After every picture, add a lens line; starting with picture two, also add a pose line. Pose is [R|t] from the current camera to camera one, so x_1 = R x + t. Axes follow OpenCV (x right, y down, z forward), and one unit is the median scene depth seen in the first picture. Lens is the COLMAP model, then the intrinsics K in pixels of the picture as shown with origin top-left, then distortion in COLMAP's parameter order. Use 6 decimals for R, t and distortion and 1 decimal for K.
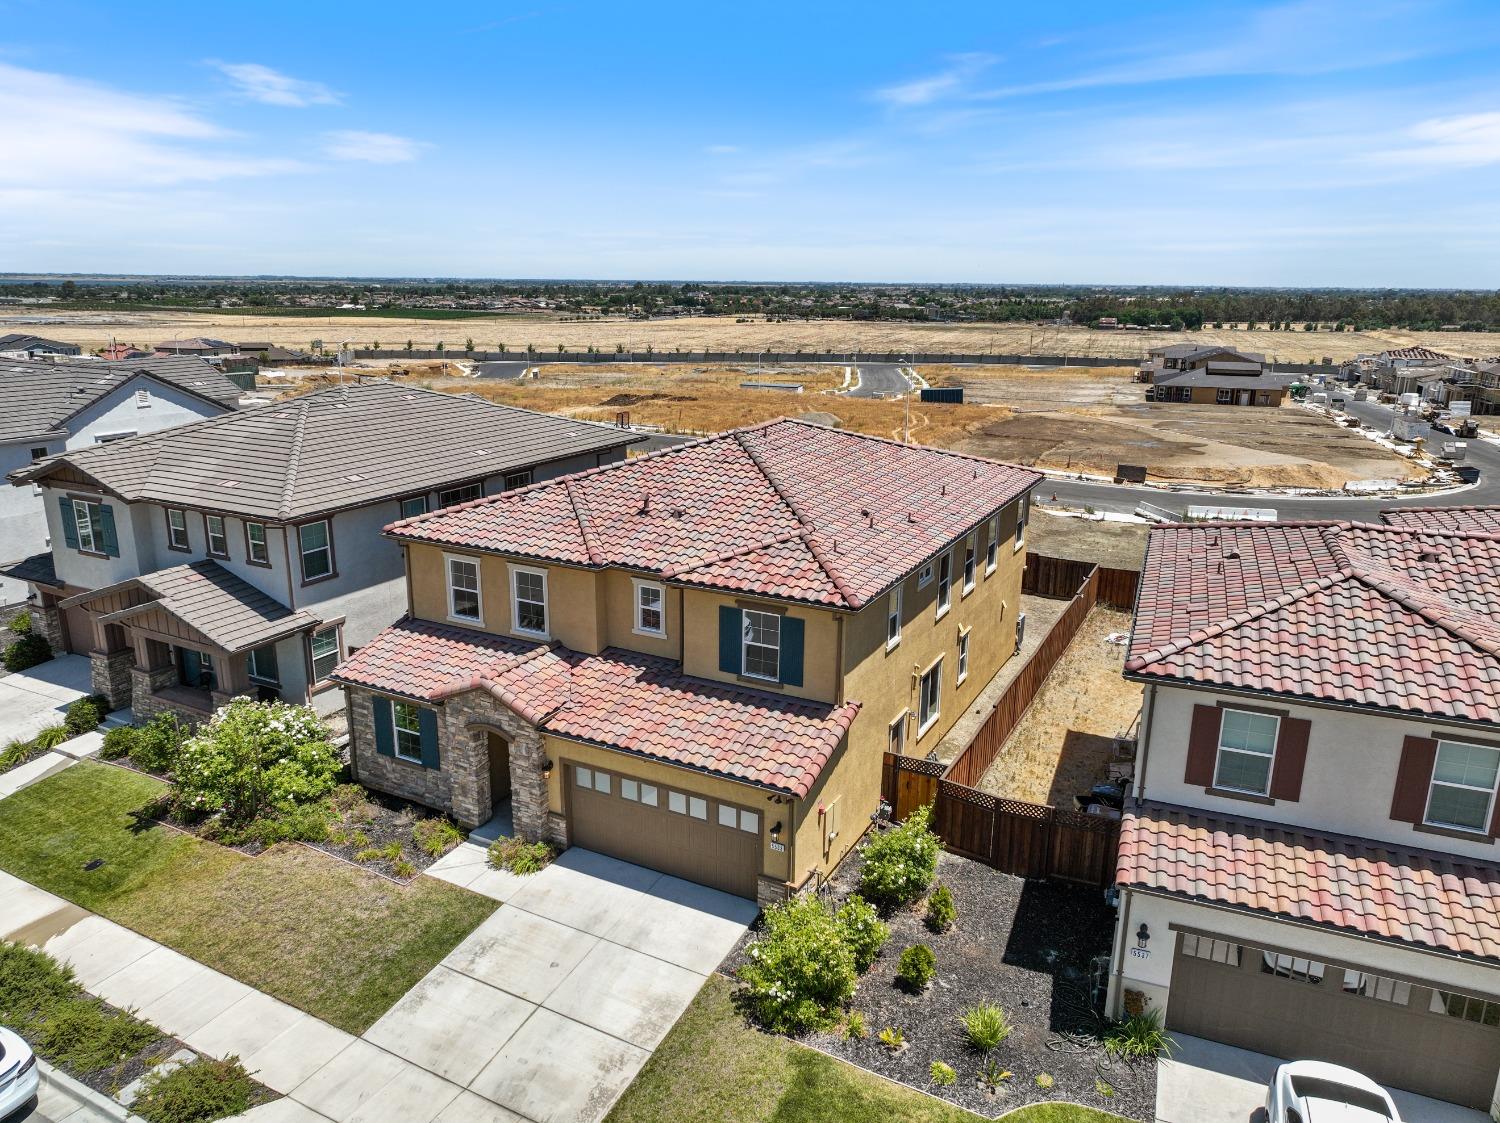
lens RADIAL K [[1053.8, 0, 752.3], [0, 1053.8, 563.9], [0, 0, 1]] dist [0.005166, 0.007564]
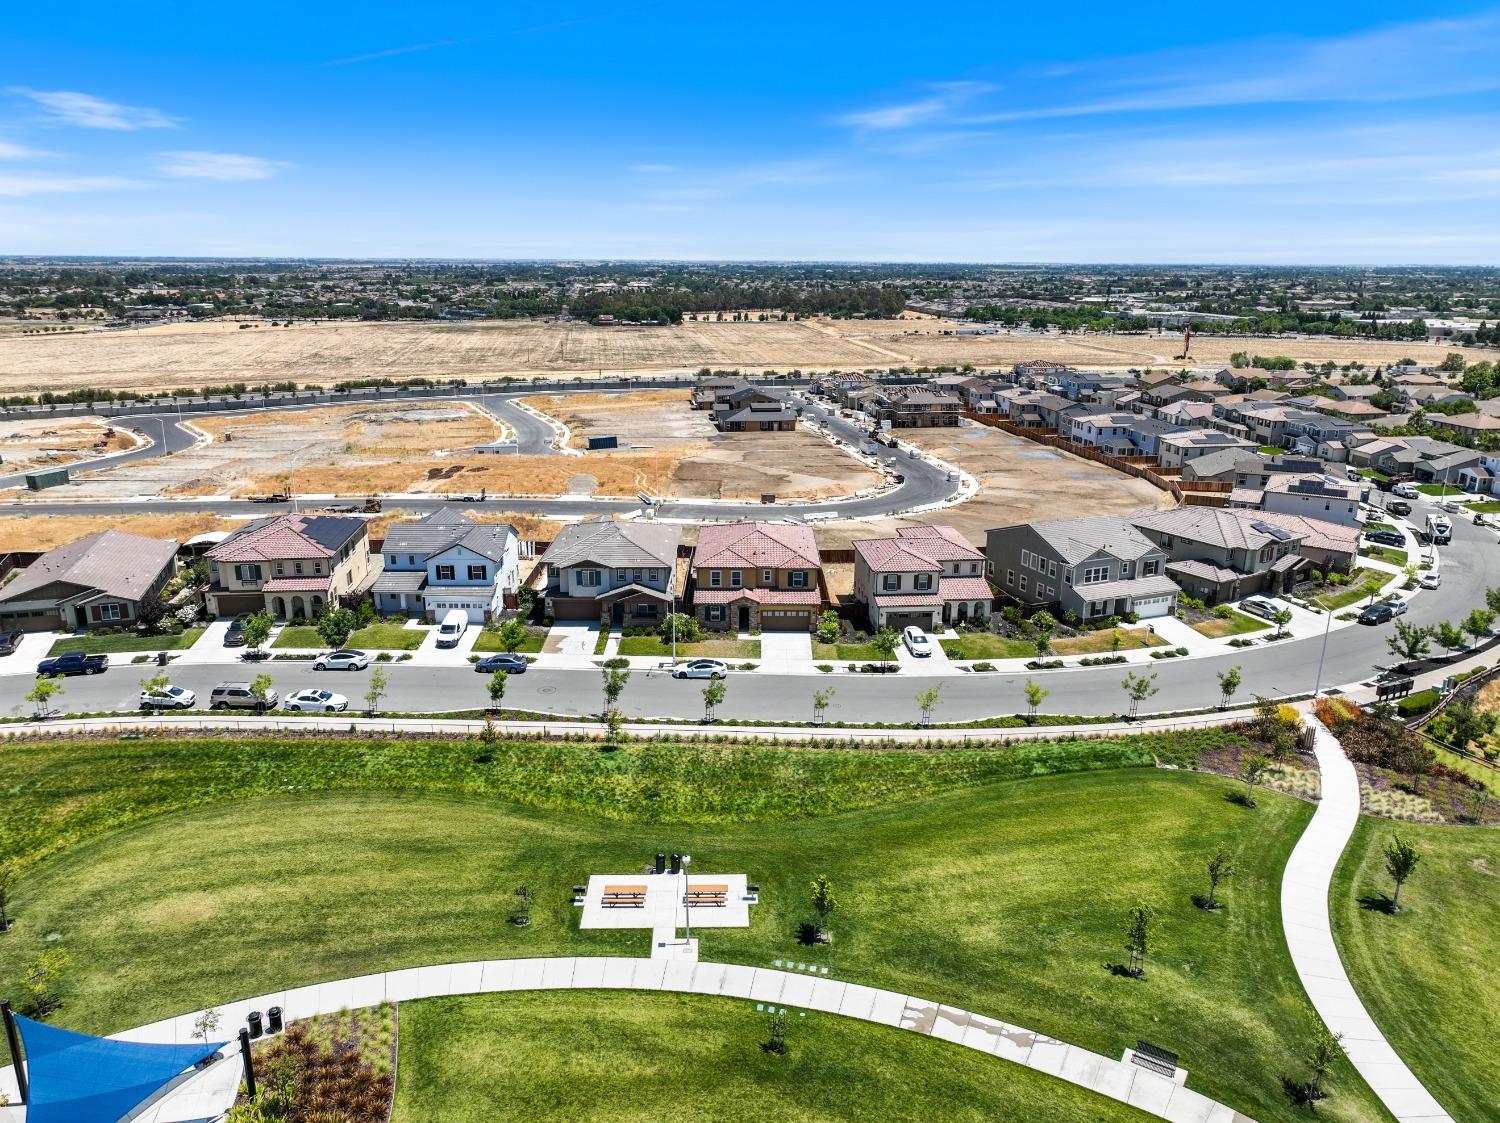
lens RADIAL K [[1053.8, 0, 752.3], [0, 1053.8, 563.9], [0, 0, 1]] dist [0.005166, 0.007564]
pose [[0.886758, -0.134099, 0.442354, -2.009617], [0.123813, 0.990932, 0.052201, -0.234082], [-0.445343, 0.008480, 0.895320, -2.799987]]
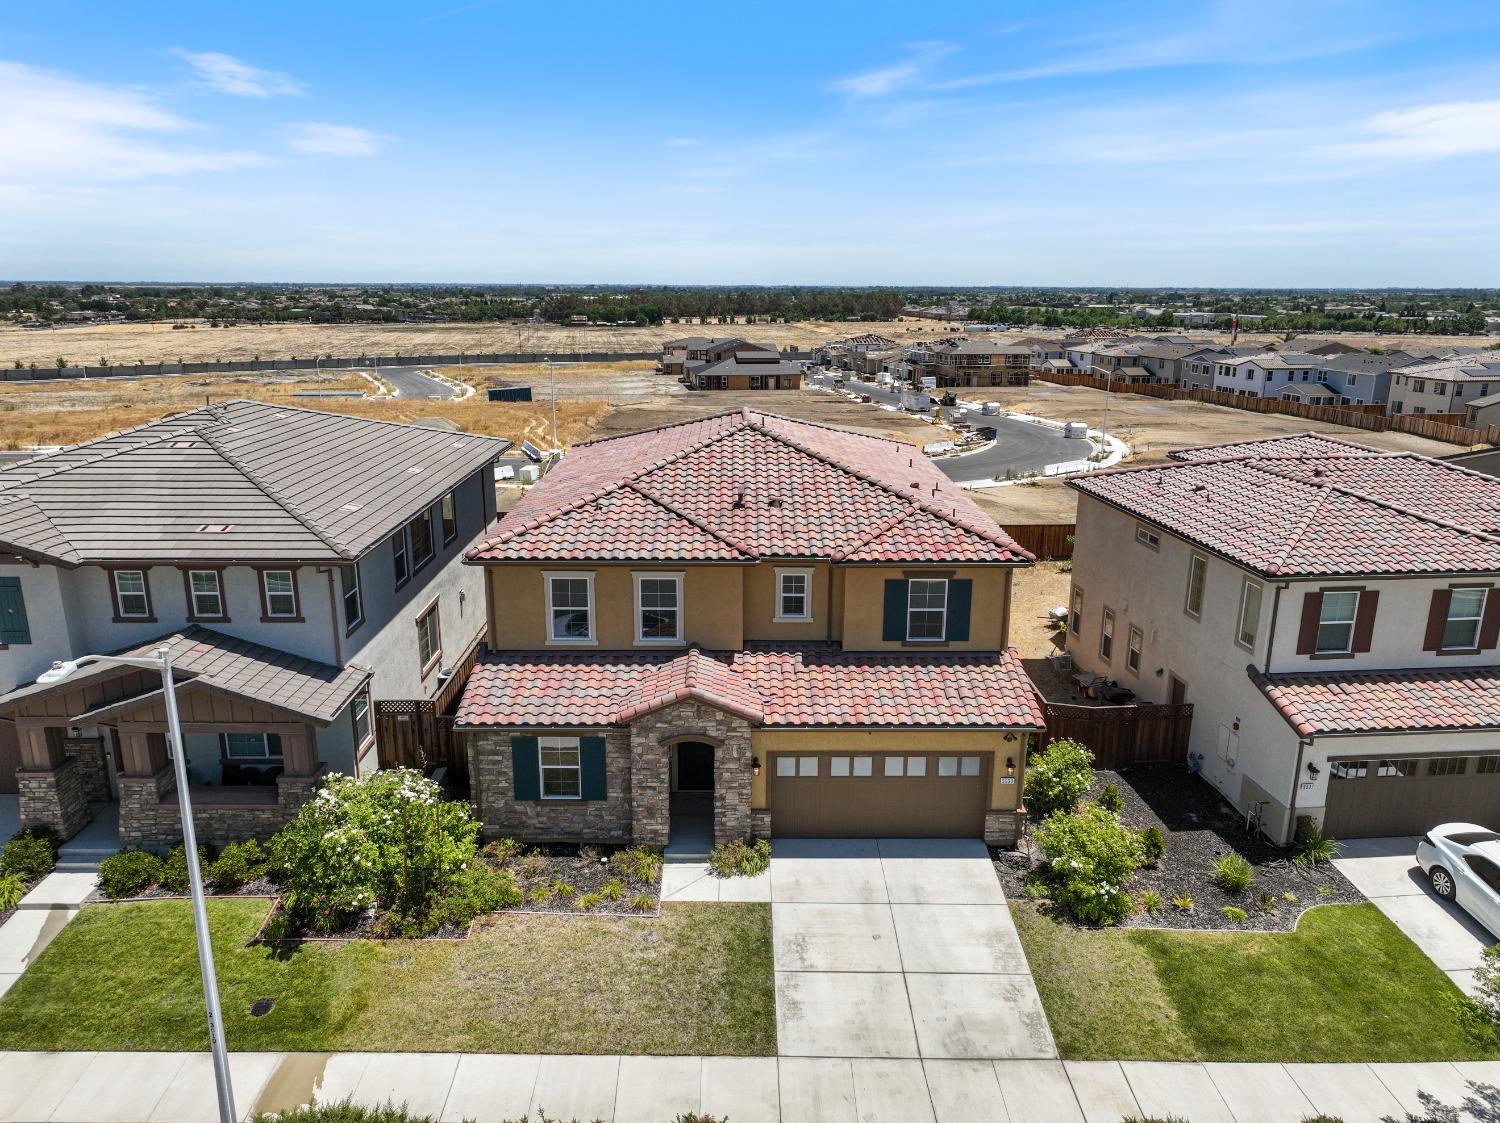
lens RADIAL K [[1053.8, 0, 752.3], [0, 1053.8, 563.9], [0, 0, 1]] dist [0.005166, 0.007564]
pose [[0.880983, -0.128361, 0.455403, -0.570508], [0.128202, 0.991251, 0.031388, -0.024044], [-0.455448, 0.030731, 0.889732, 0.099710]]
